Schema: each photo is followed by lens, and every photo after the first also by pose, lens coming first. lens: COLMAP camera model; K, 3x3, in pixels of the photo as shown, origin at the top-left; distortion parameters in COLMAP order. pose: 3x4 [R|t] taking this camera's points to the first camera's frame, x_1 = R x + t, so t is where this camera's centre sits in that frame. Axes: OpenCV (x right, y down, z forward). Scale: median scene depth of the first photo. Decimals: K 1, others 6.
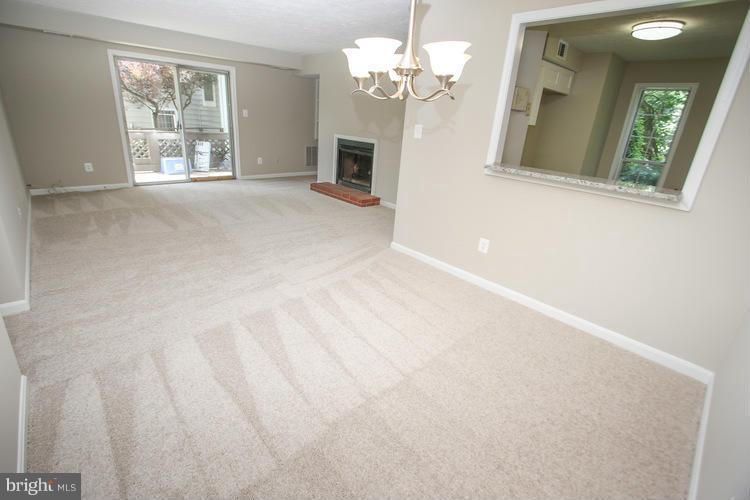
lens RADIAL K [[343.0, 0, 366.9], [0, 343.0, 239.7], [0, 0, 1]] dist [-0.007852, -0.001419]
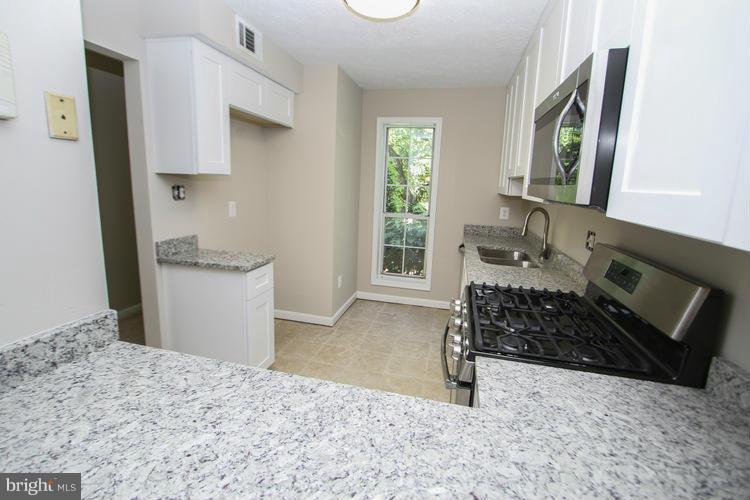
lens RADIAL K [[343.0, 0, 368.7], [0, 343.0, 245.0], [0, 0, 1]] dist [-0.007852, -0.001419]
pose [[0.837860, -0.132600, 0.529536, 0.270928], [0.200766, 0.976913, -0.073034, -0.106510], [-0.507626, 0.167505, 0.845138, 0.336717]]
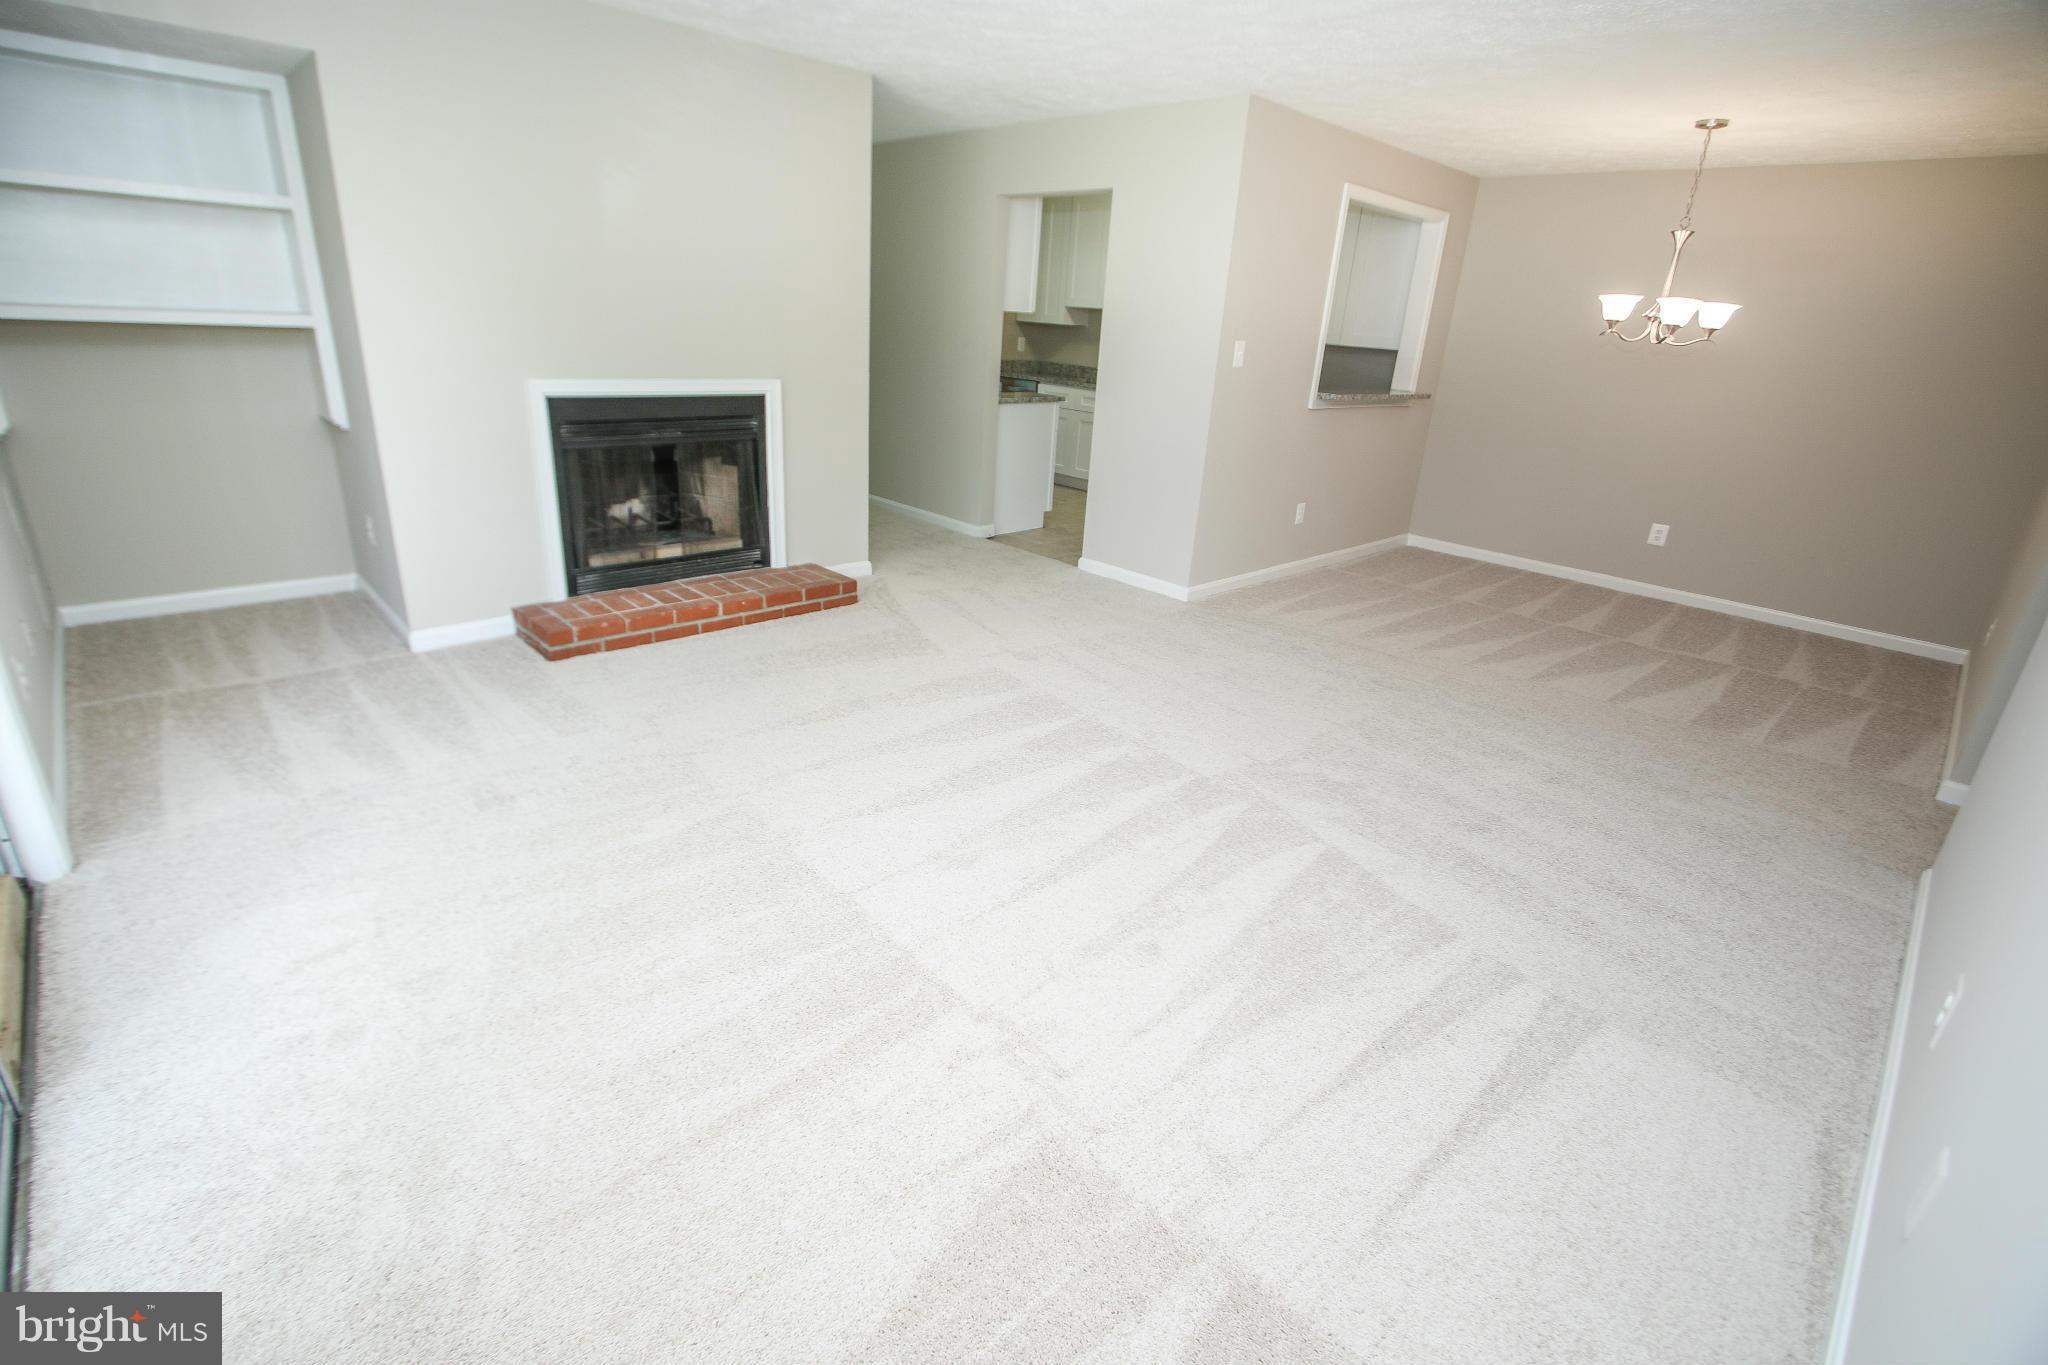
lens RADIAL K [[936.7, 0, 1006.2], [0, 936.7, 661.0], [0, 0, 1]] dist [-0.007852, -0.001419]
pose [[-0.009399, -0.411340, 0.911434, -0.721773], [0.281694, 0.873471, 0.397112, -0.309630], [-0.959458, 0.260477, 0.107662, 0.707325]]
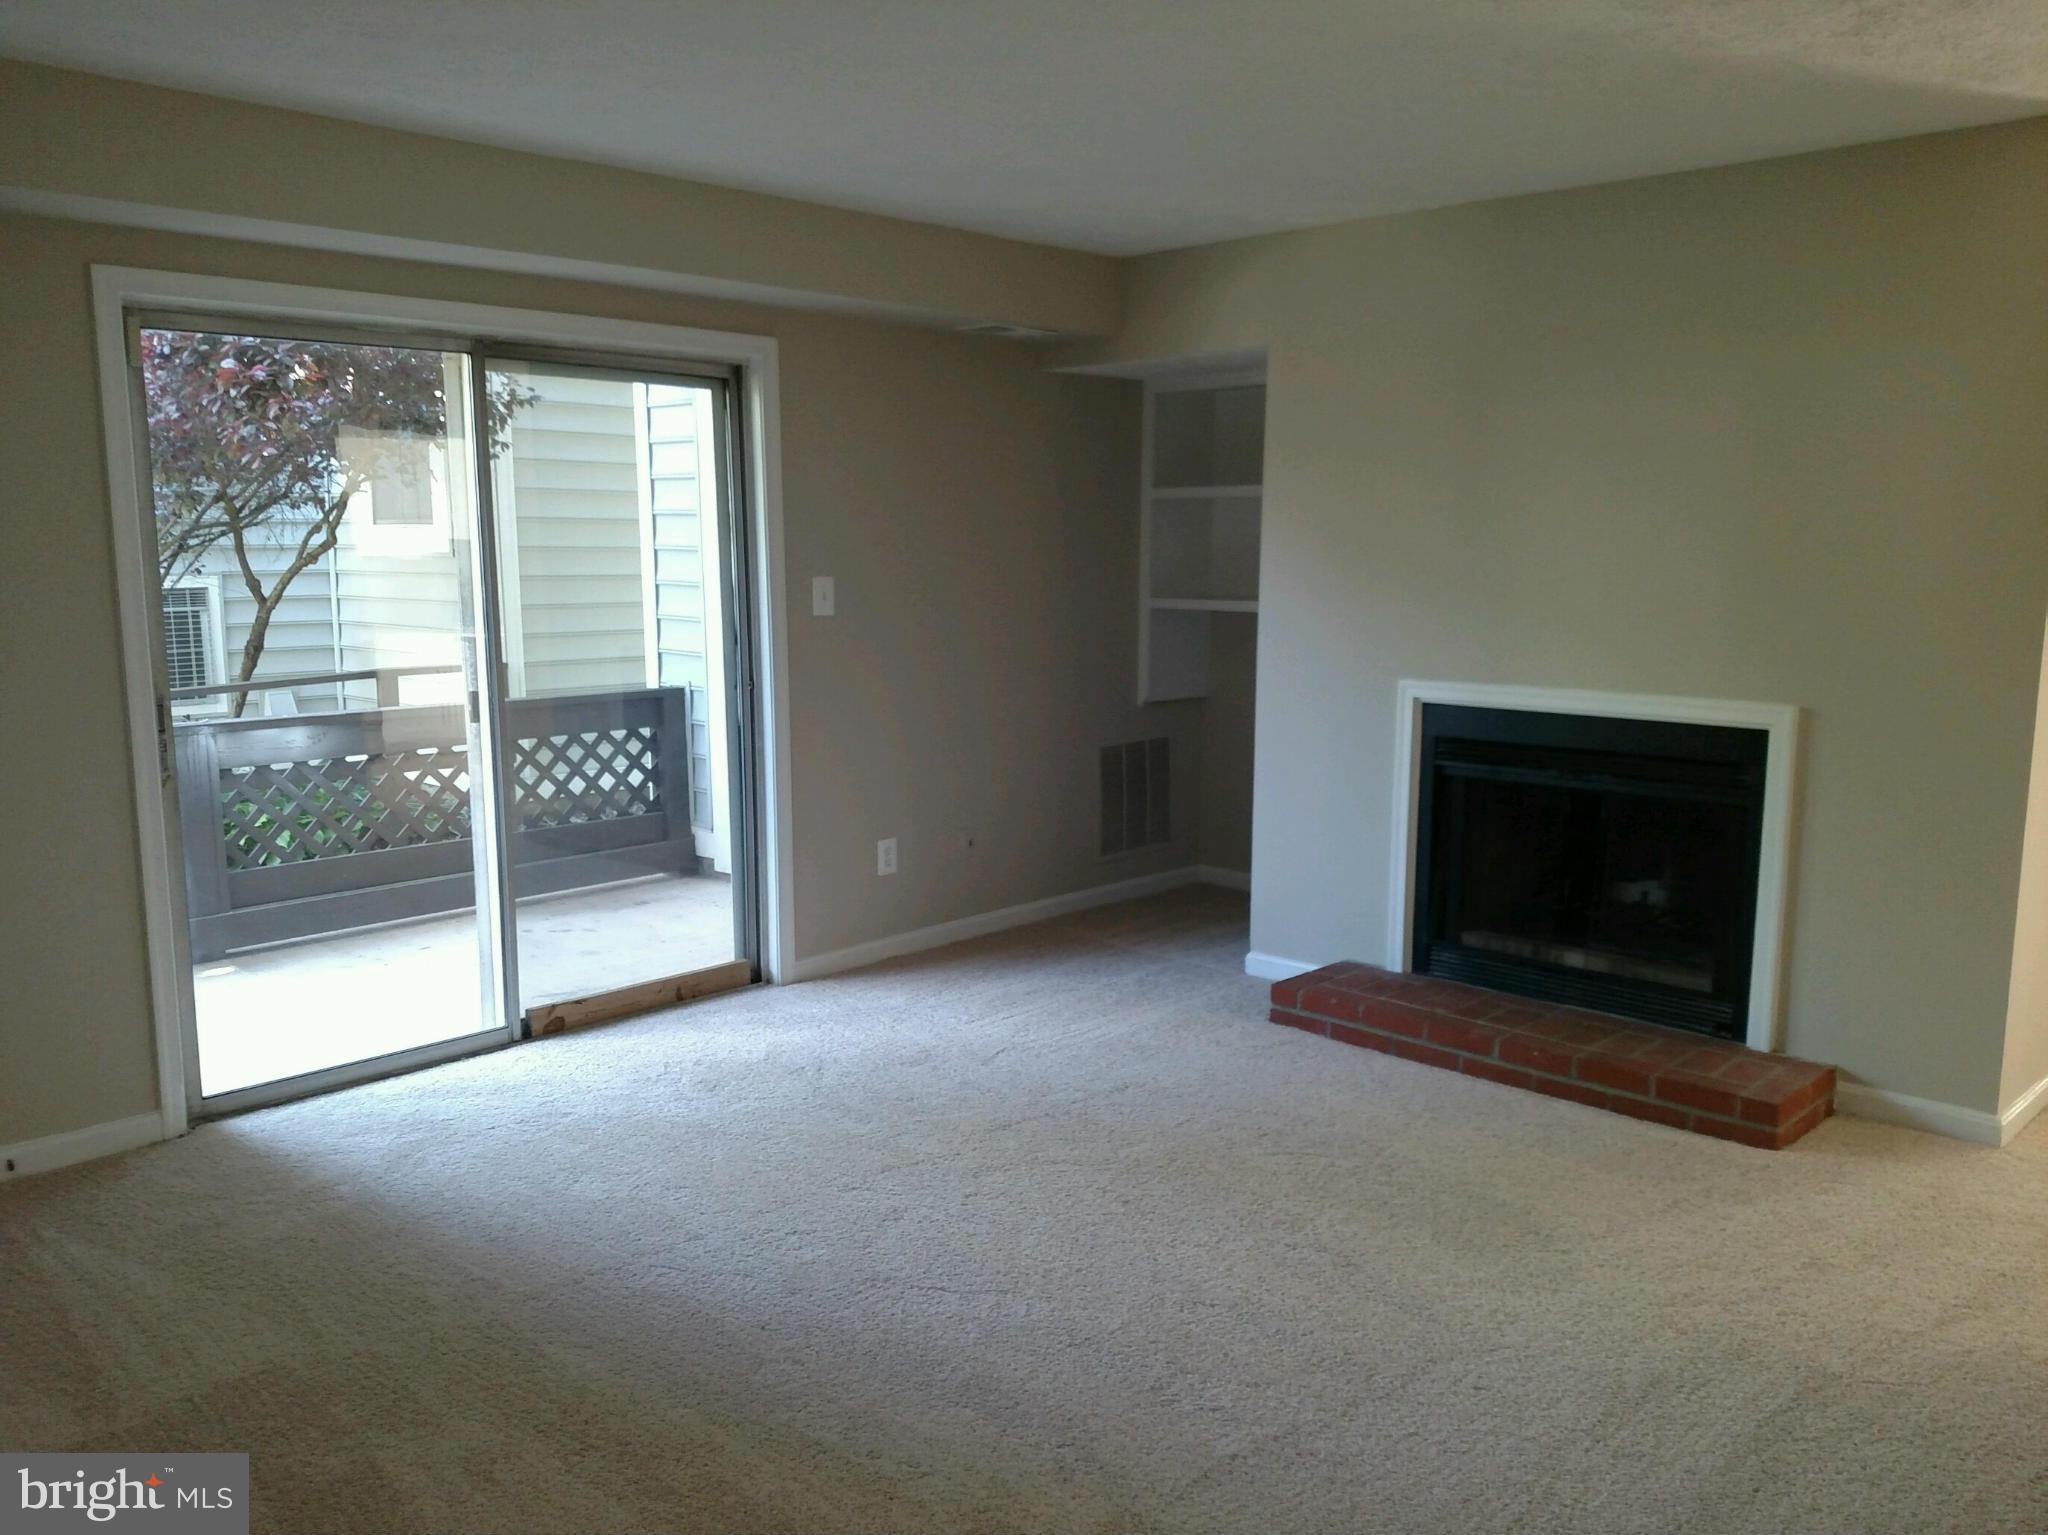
lens RADIAL K [[1595.9, 0, 1017.9], [0, 1595.9, 778.8], [0, 0, 1]] dist [0.068248, -0.008360]
pose [[0.995756, -0.073088, 0.055924, -0.334024], [0.082489, 0.978261, -0.190263, -0.131261], [-0.040802, 0.194069, 0.980139, 0.256761]]
